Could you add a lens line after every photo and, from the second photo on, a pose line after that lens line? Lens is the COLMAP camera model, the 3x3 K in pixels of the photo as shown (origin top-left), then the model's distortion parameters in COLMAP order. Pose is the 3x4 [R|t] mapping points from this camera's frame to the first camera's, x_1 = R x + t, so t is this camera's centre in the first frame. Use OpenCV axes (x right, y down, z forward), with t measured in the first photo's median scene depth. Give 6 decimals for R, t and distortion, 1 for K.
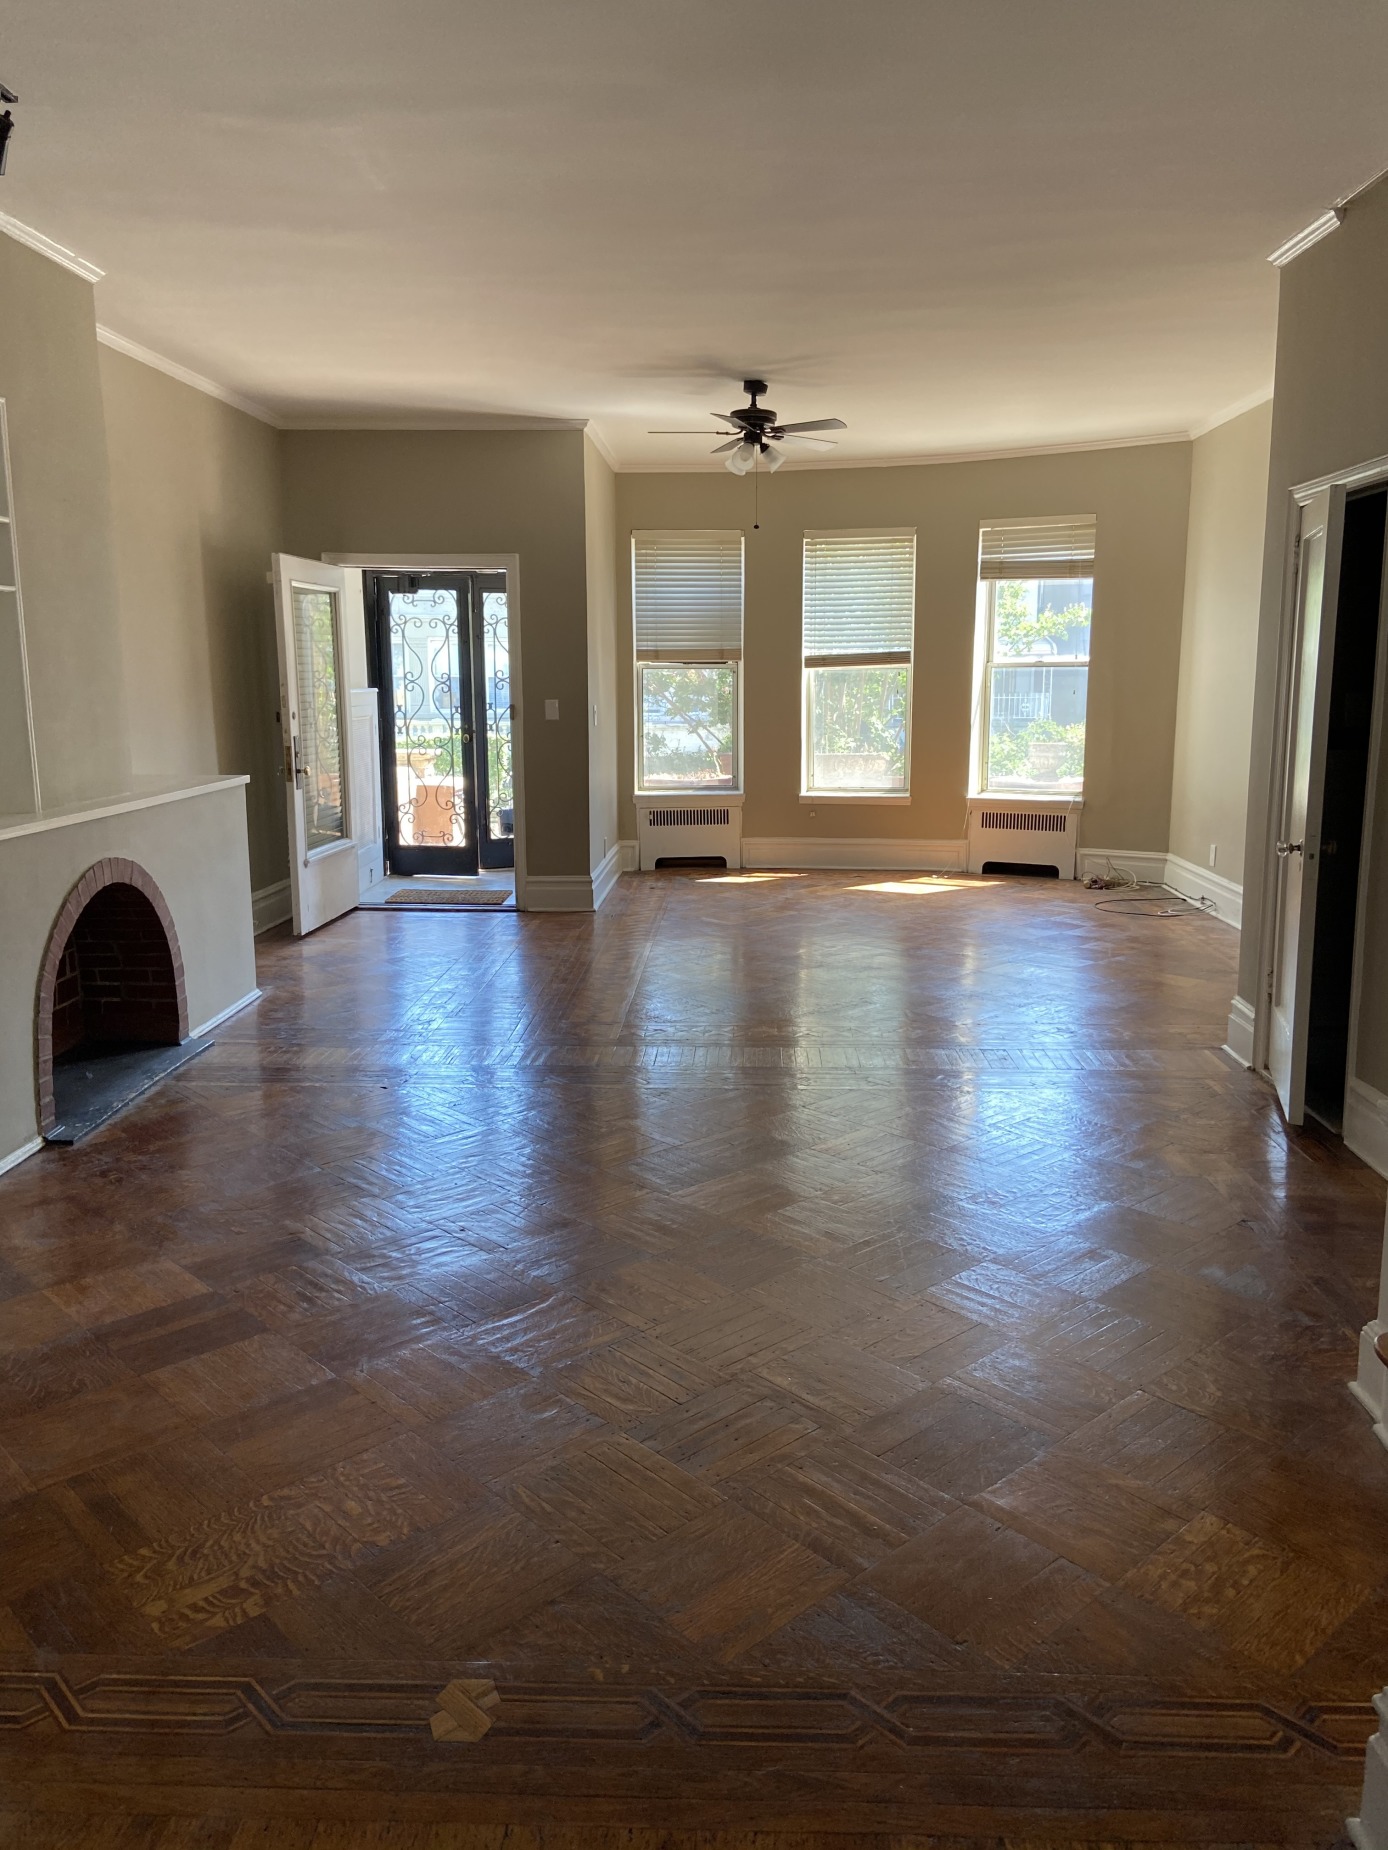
lens RADIAL K [[1413.6, 0, 694.0], [0, 1413.6, 925.0], [0, 0, 1]] dist [0.092492, 0.000083]
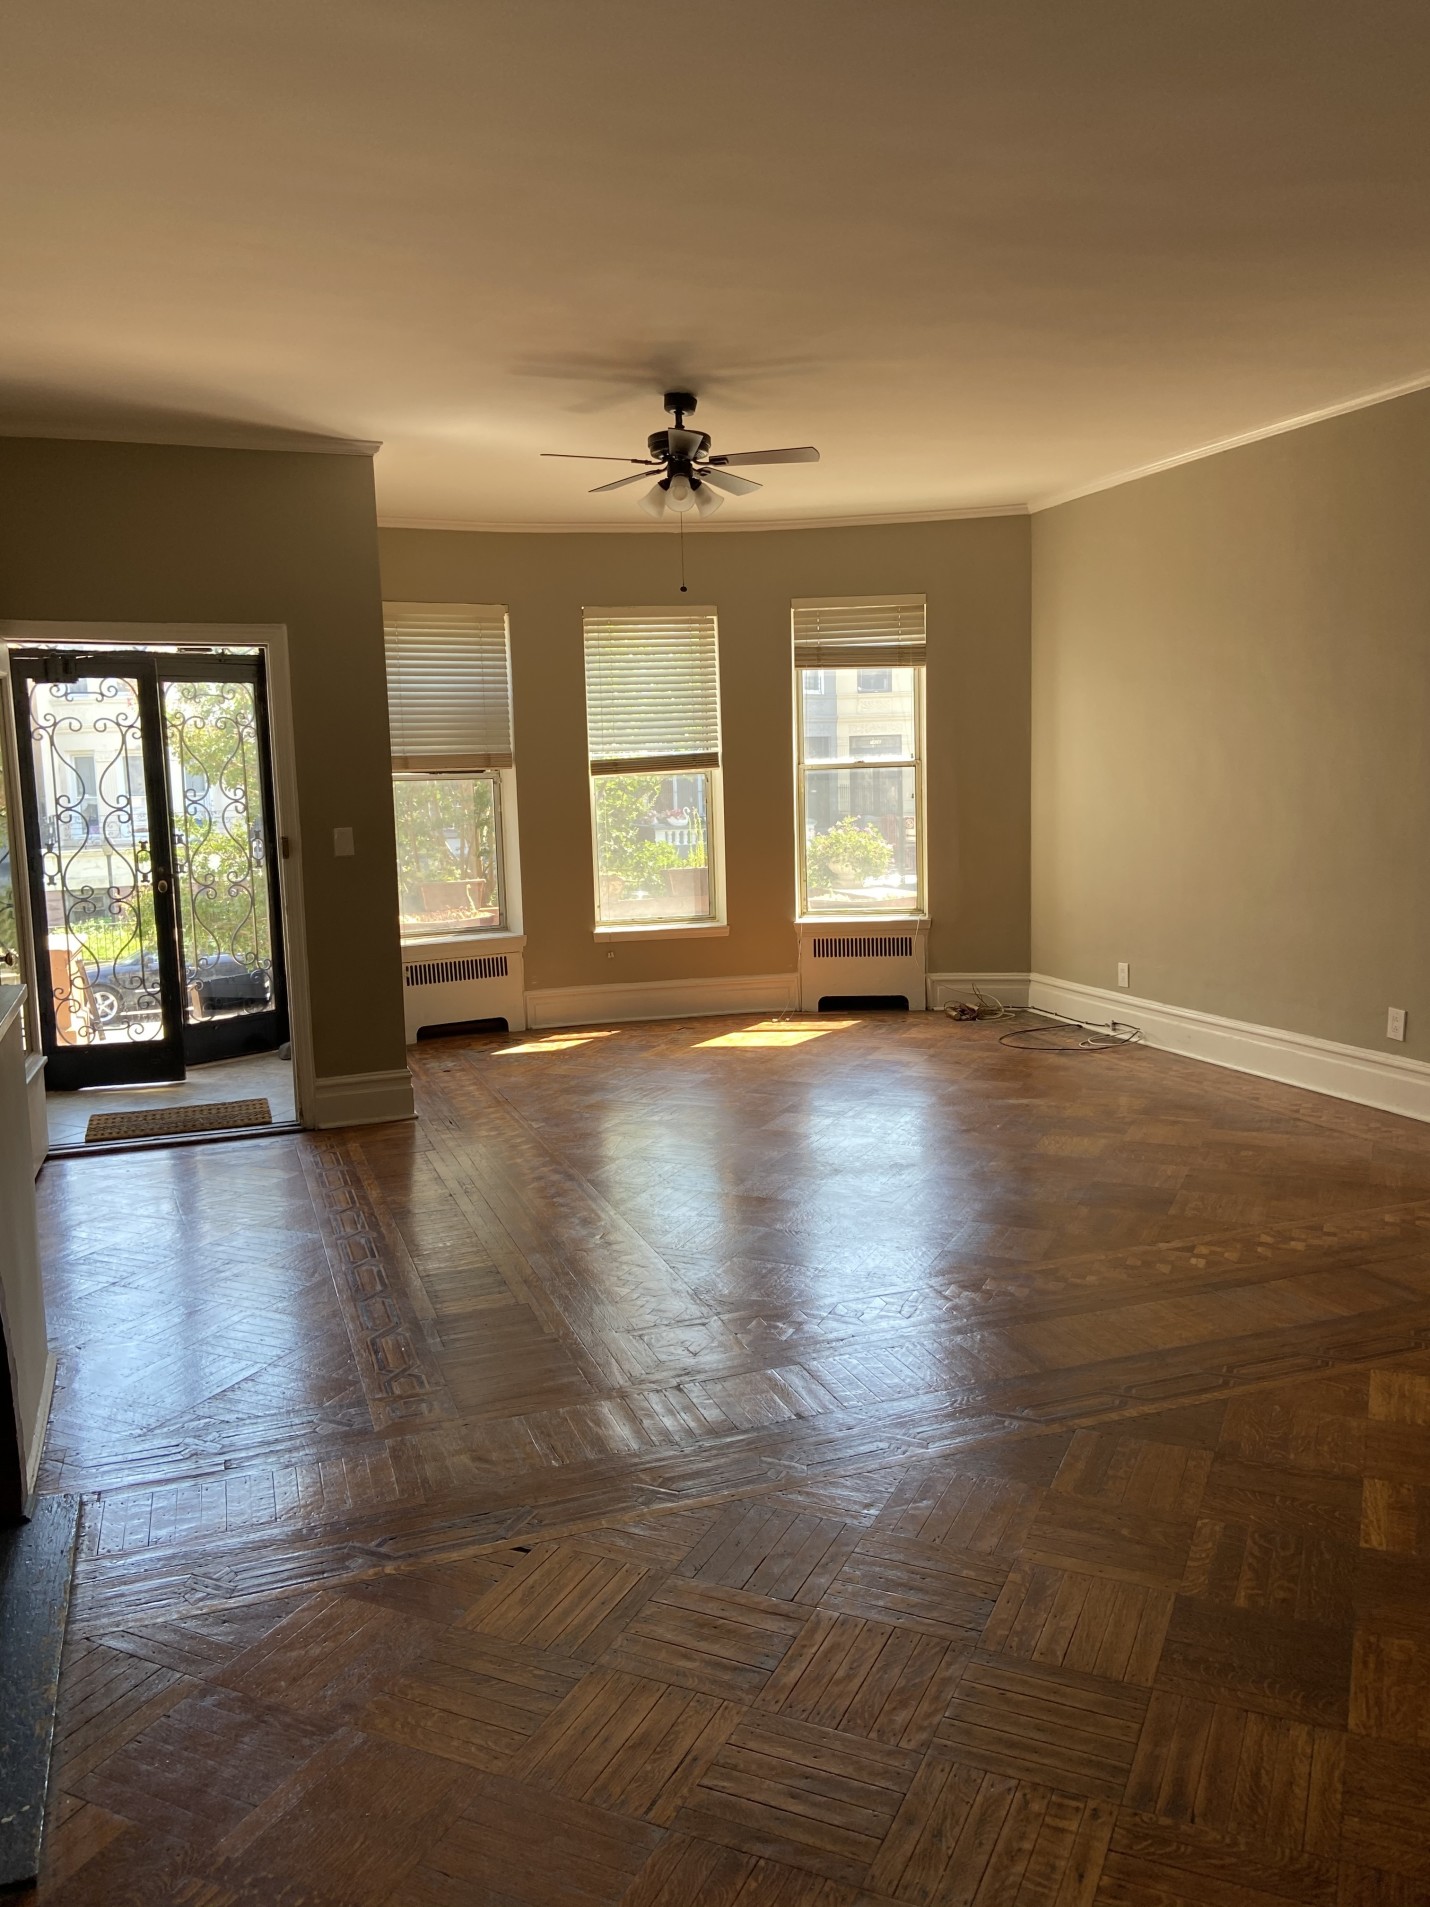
lens RADIAL K [[1457.2, 0, 715.0], [0, 1457.2, 953.5], [0, 0, 1]] dist [0.092492, 0.000083]
pose [[0.925808, -0.073568, 0.370766, -0.177233], [0.094067, 0.994860, -0.037487, -0.044757], [-0.366103, 0.069582, 0.927969, 0.221108]]
